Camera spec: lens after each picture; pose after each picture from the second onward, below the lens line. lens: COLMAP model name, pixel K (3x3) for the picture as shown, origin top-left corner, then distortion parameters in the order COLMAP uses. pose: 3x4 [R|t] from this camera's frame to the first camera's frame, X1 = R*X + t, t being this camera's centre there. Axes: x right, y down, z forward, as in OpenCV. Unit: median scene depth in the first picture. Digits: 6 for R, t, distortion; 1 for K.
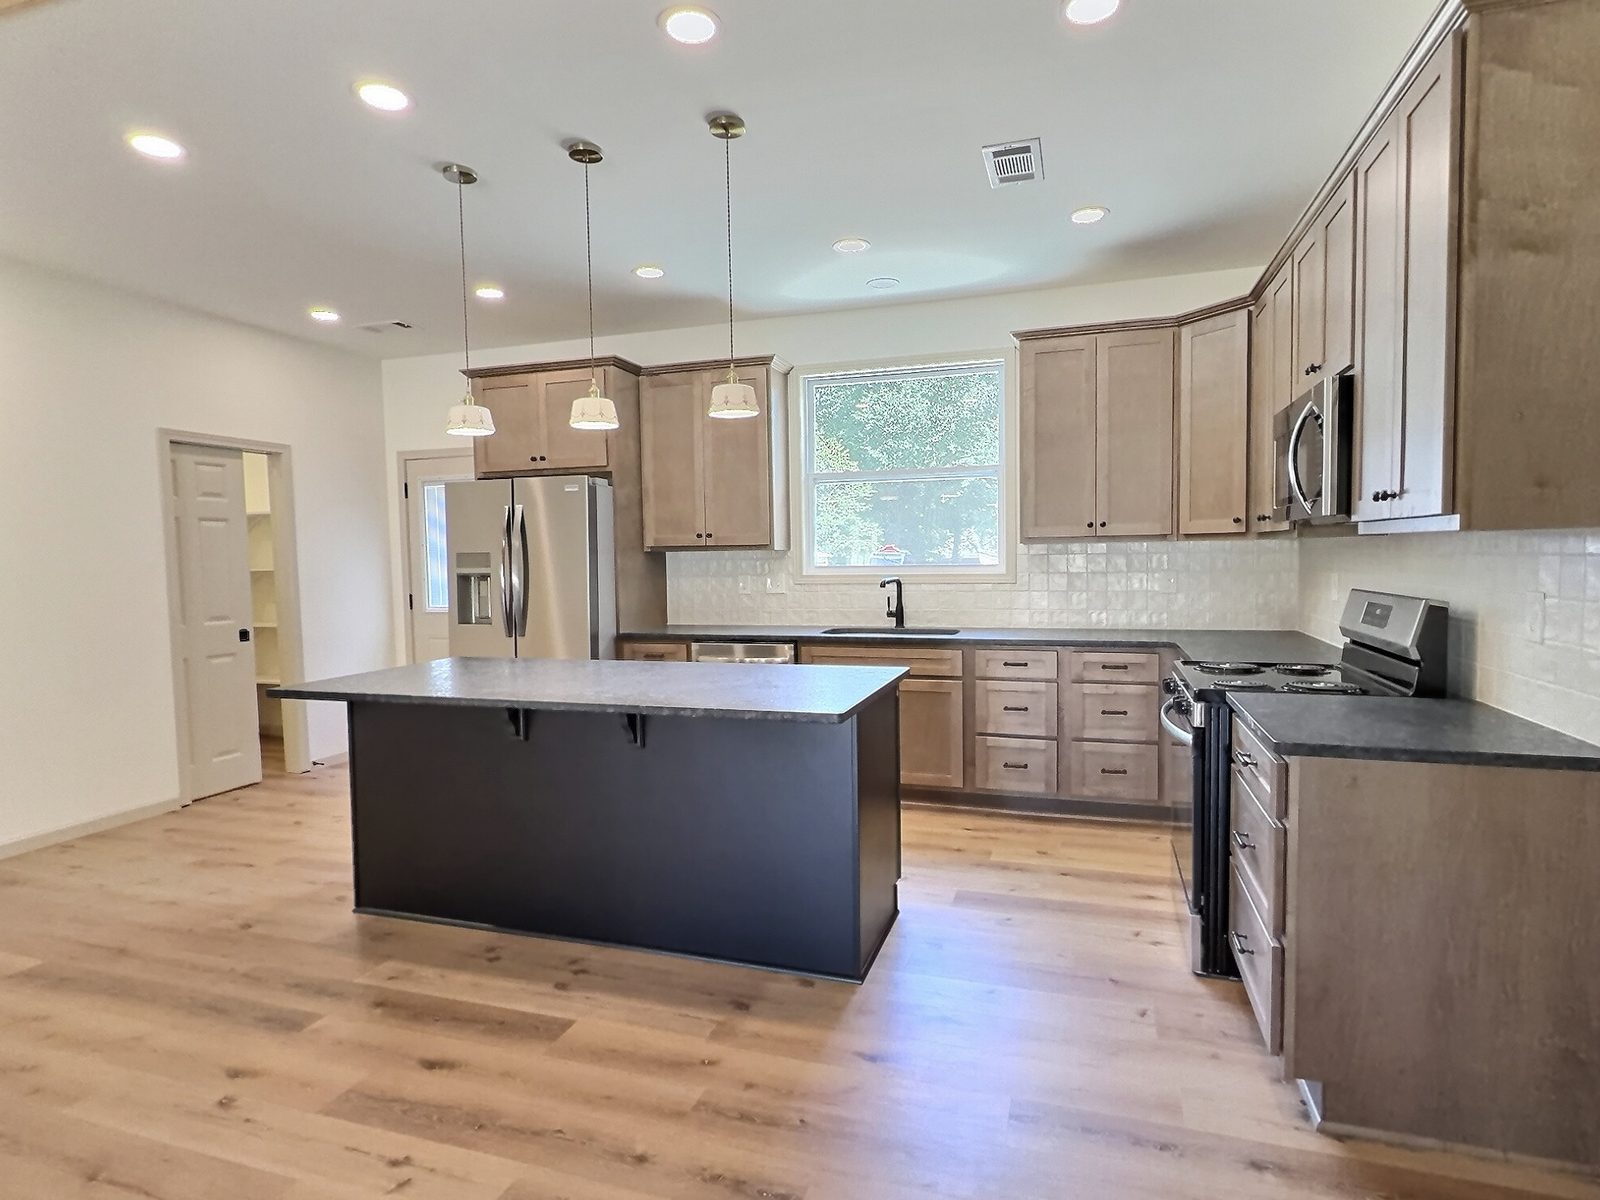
lens RADIAL K [[864.7, 0, 813.7], [0, 864.7, 600.6], [0, 0, 1]] dist [0.000156, -0.000734]
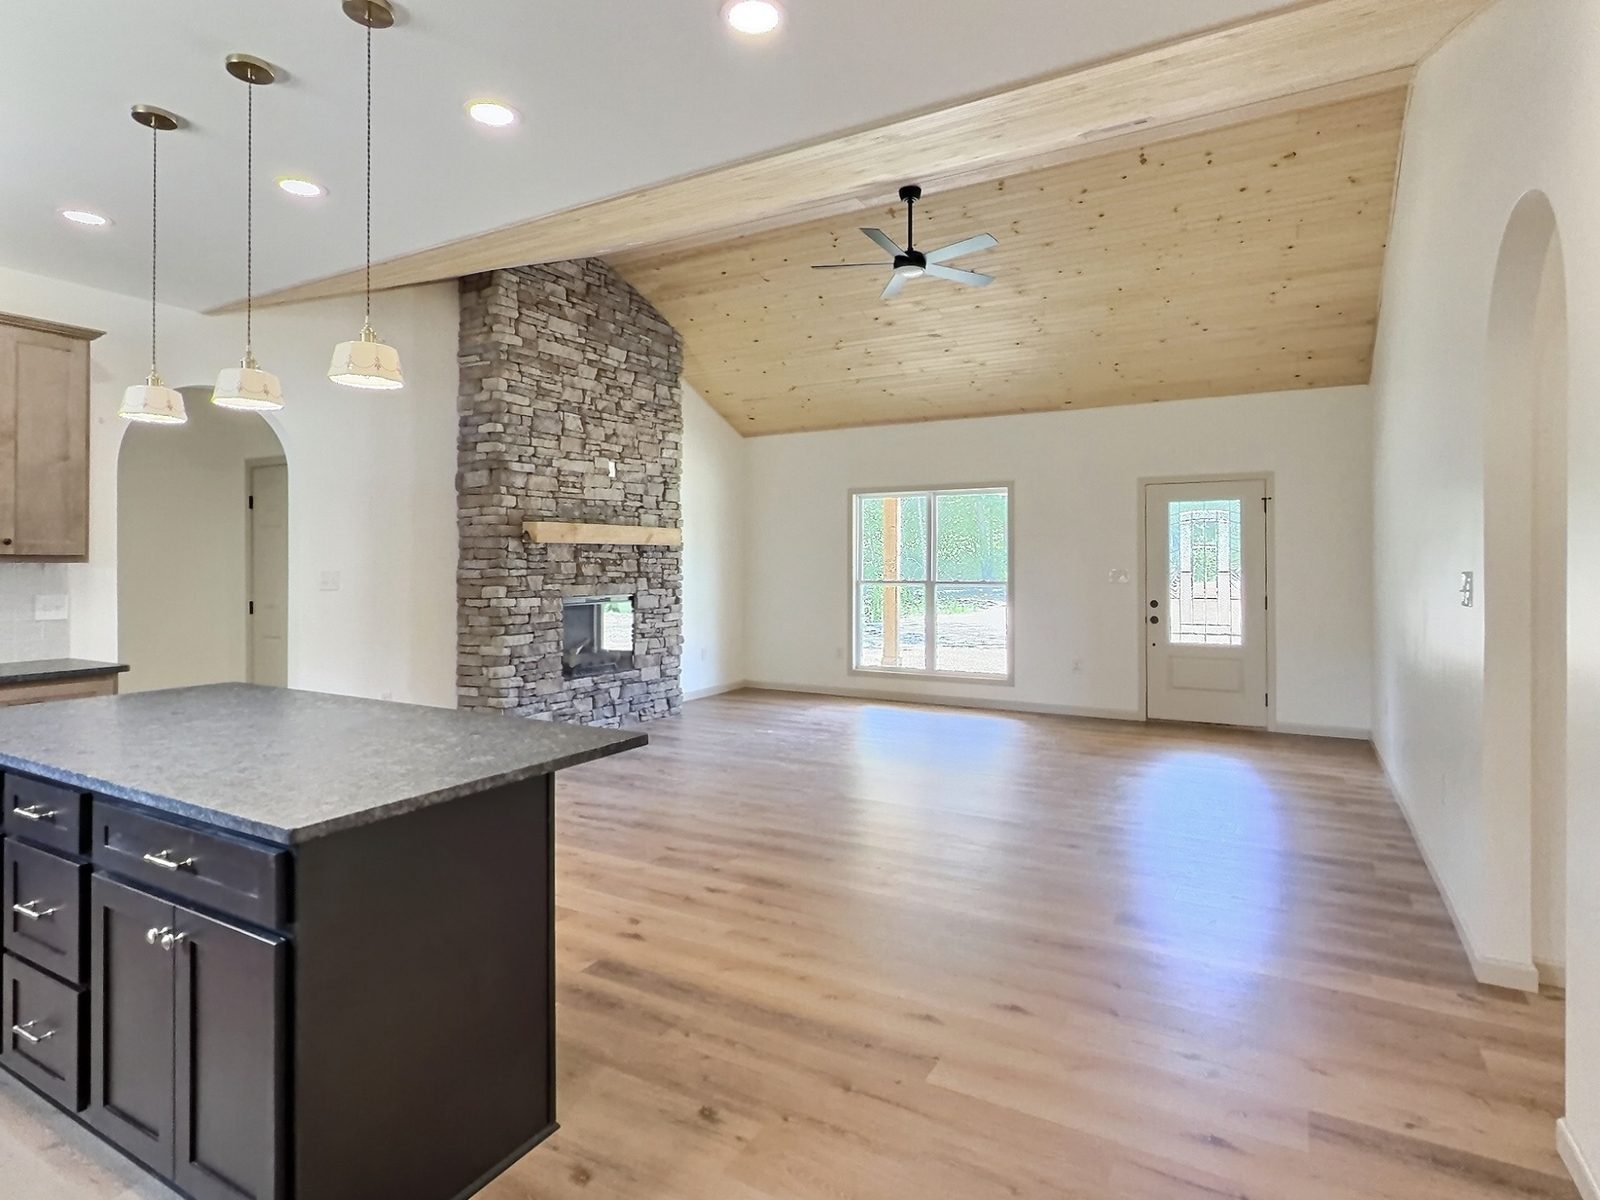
lens RADIAL K [[864.7, 0, 788.0], [0, 864.7, 563.7], [0, 0, 1]] dist [0.000156, -0.000734]
pose [[-0.975416, 0.019153, 0.219537, -0.908378], [0.030773, 0.998293, 0.049636, -0.082620], [-0.218211, 0.055171, -0.974341, 1.682968]]
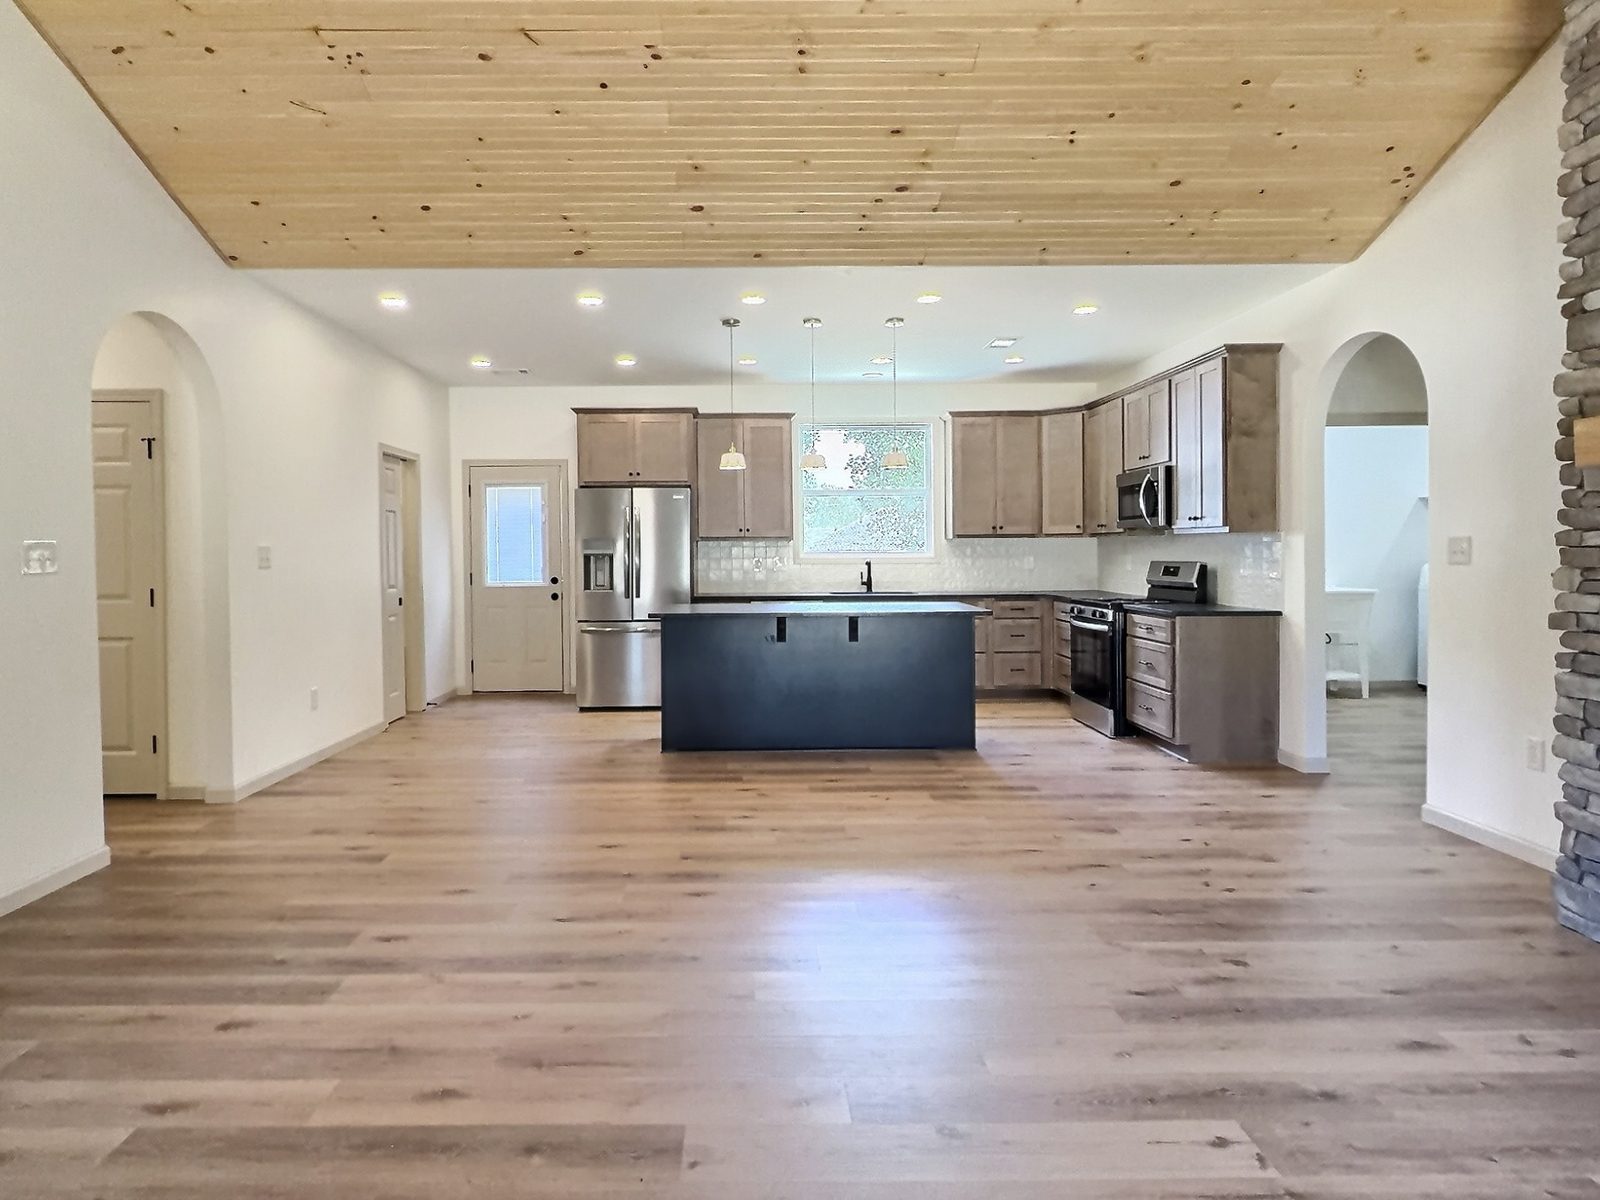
lens RADIAL K [[921.0, 0, 764.9], [0, 921.0, 557.0], [0, 0, 1]] dist [0.003327, -0.002007]
pose [[0.949344, 0.008298, 0.314128, -0.969473], [0.008055, 0.998680, -0.050725, 0.082846], [-0.314134, 0.050686, 0.948025, -0.812231]]
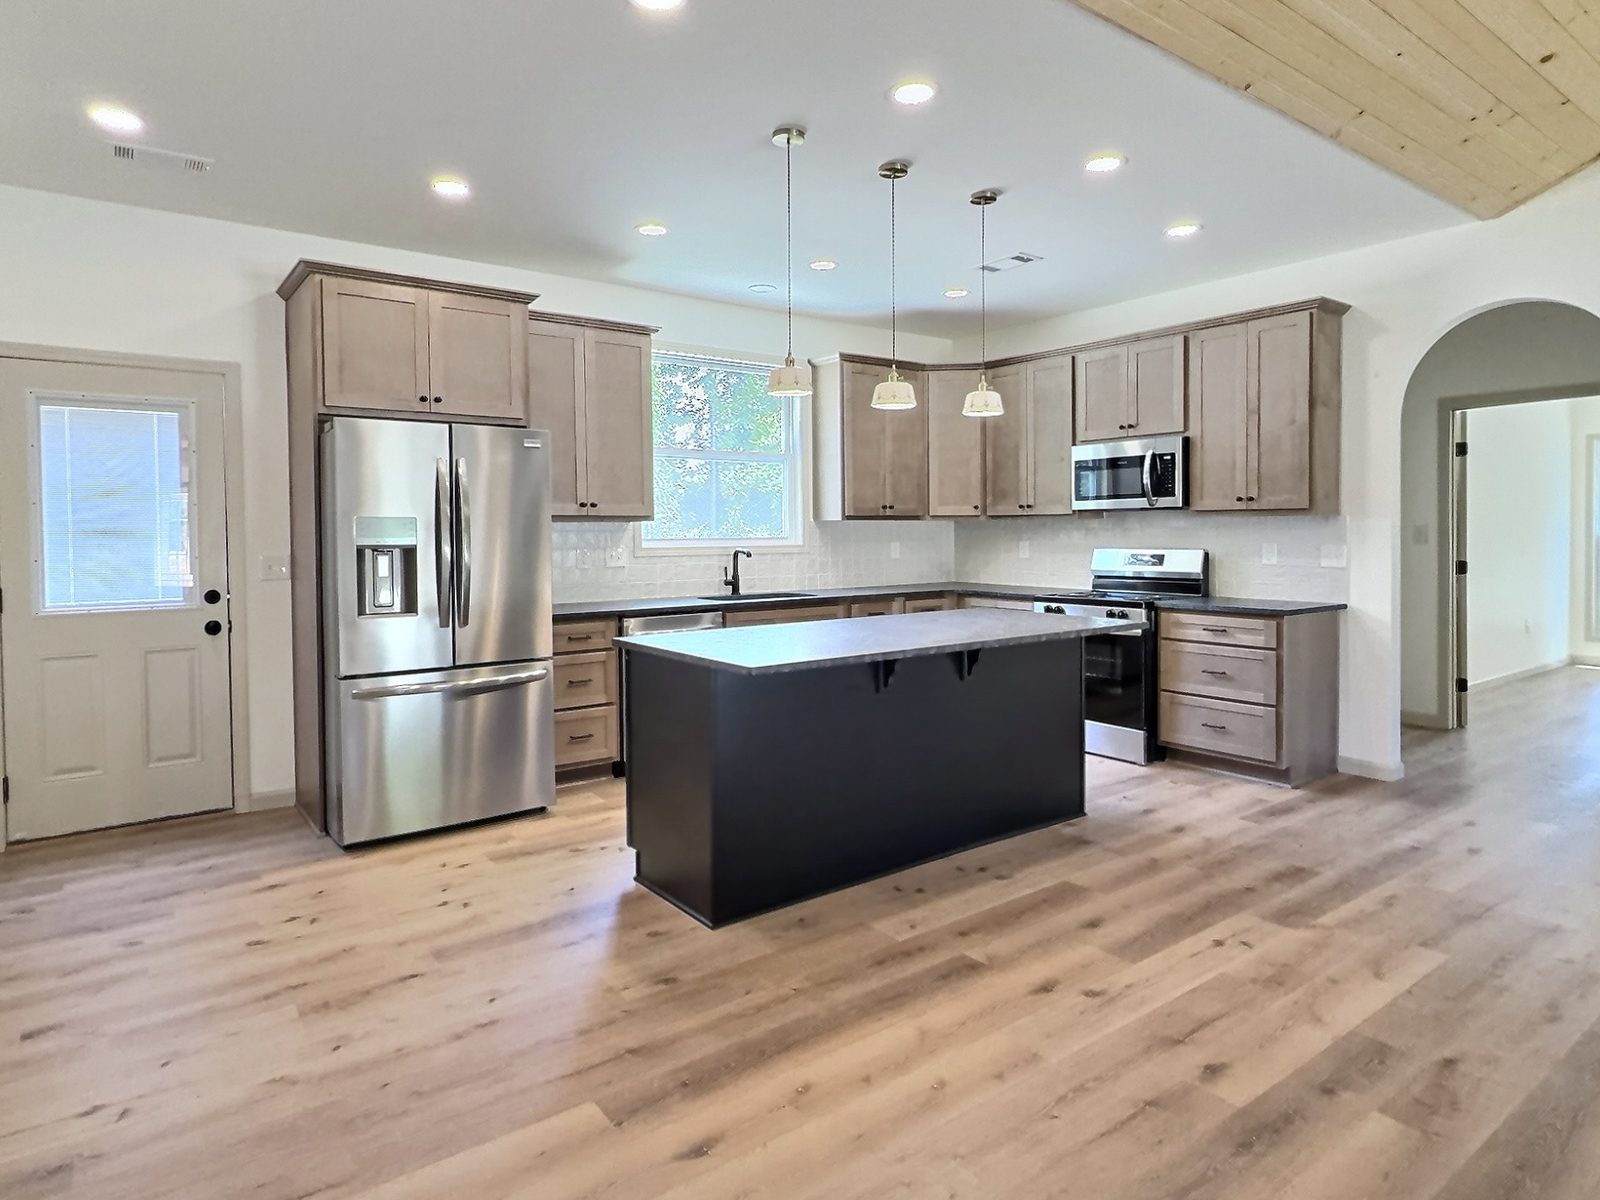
lens RADIAL K [[921.0, 0, 800.6], [0, 921.0, 554.4], [0, 0, 1]] dist [0.003327, -0.002007]
pose [[0.580652, -0.009816, 0.814093, -1.322710], [0.041720, 0.998972, -0.017711, 0.007254], [-0.813082, 0.044248, 0.580465, 0.411019]]
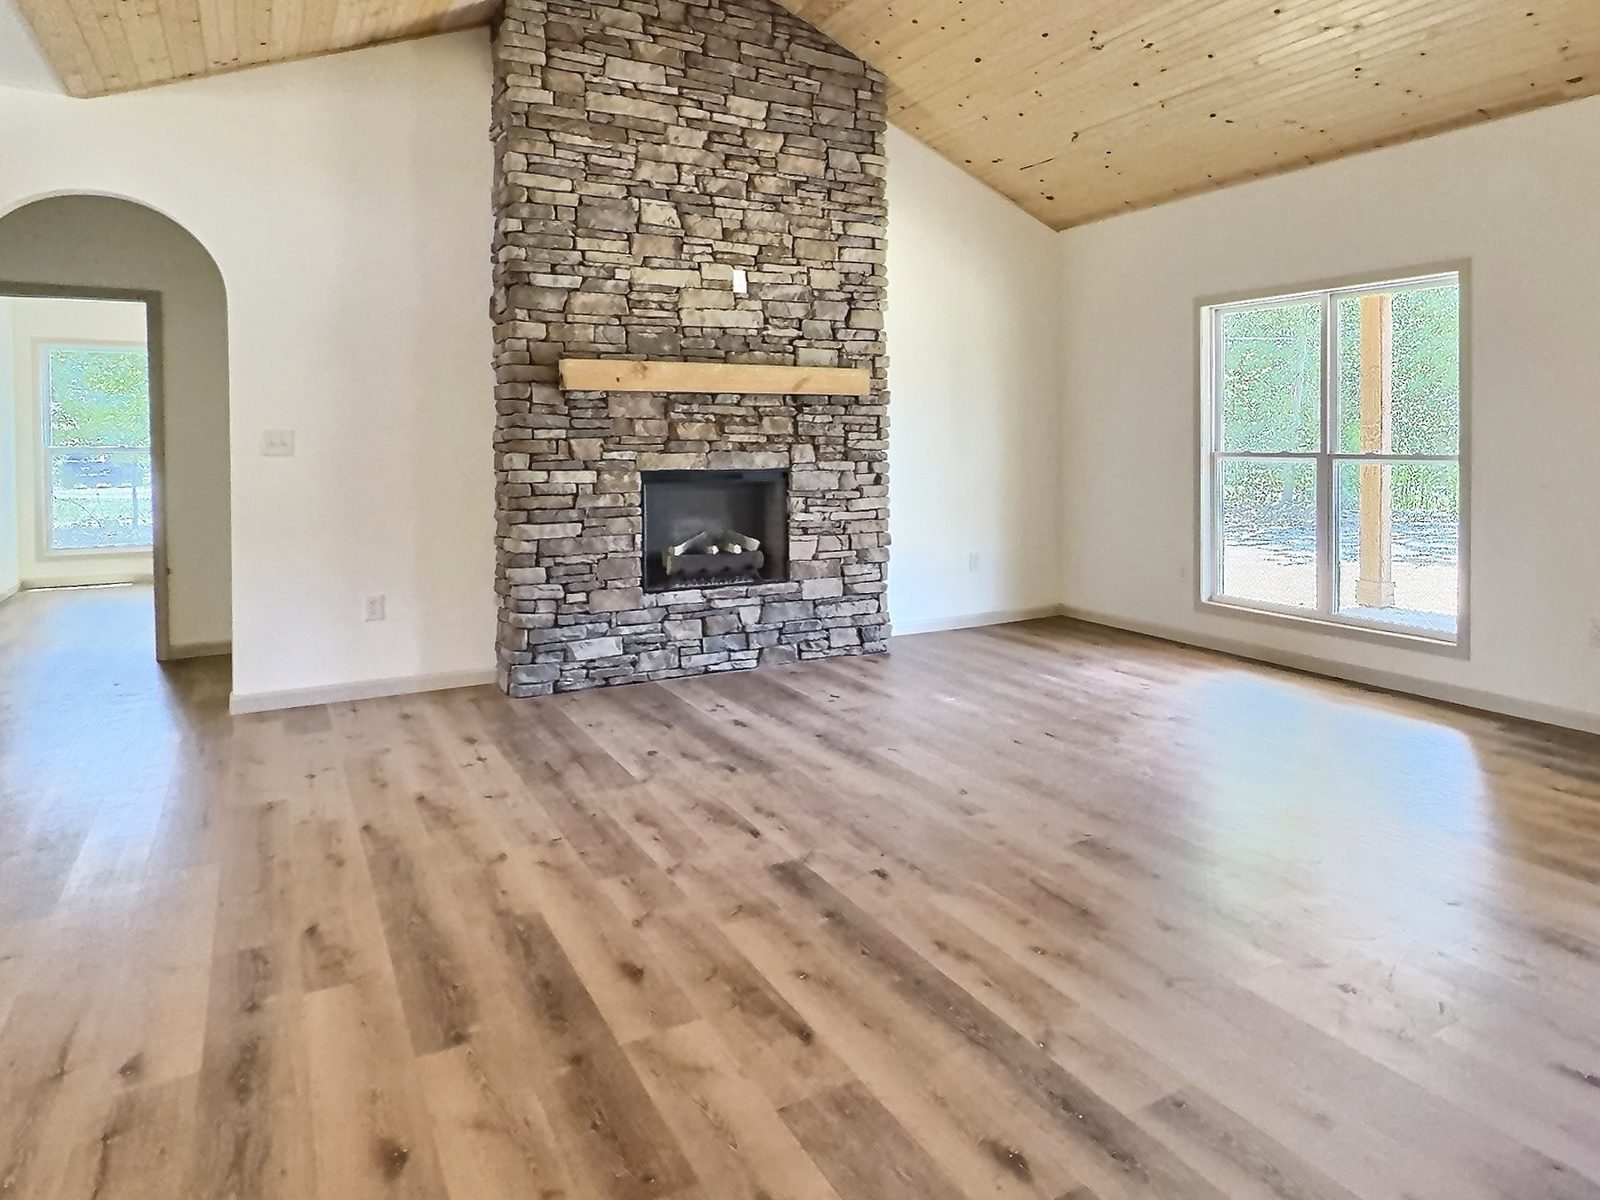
lens RADIAL K [[1043.6, 0, 906.7], [0, 1043.6, 449.8], [0, 0, 1]] dist [-0.001071, 0.000509]
pose [[-0.763661, 0.010599, 0.645531, -1.385164], [0.050283, 0.997804, 0.043102, 0.002353], [-0.643656, 0.065375, -0.762517, 0.756006]]
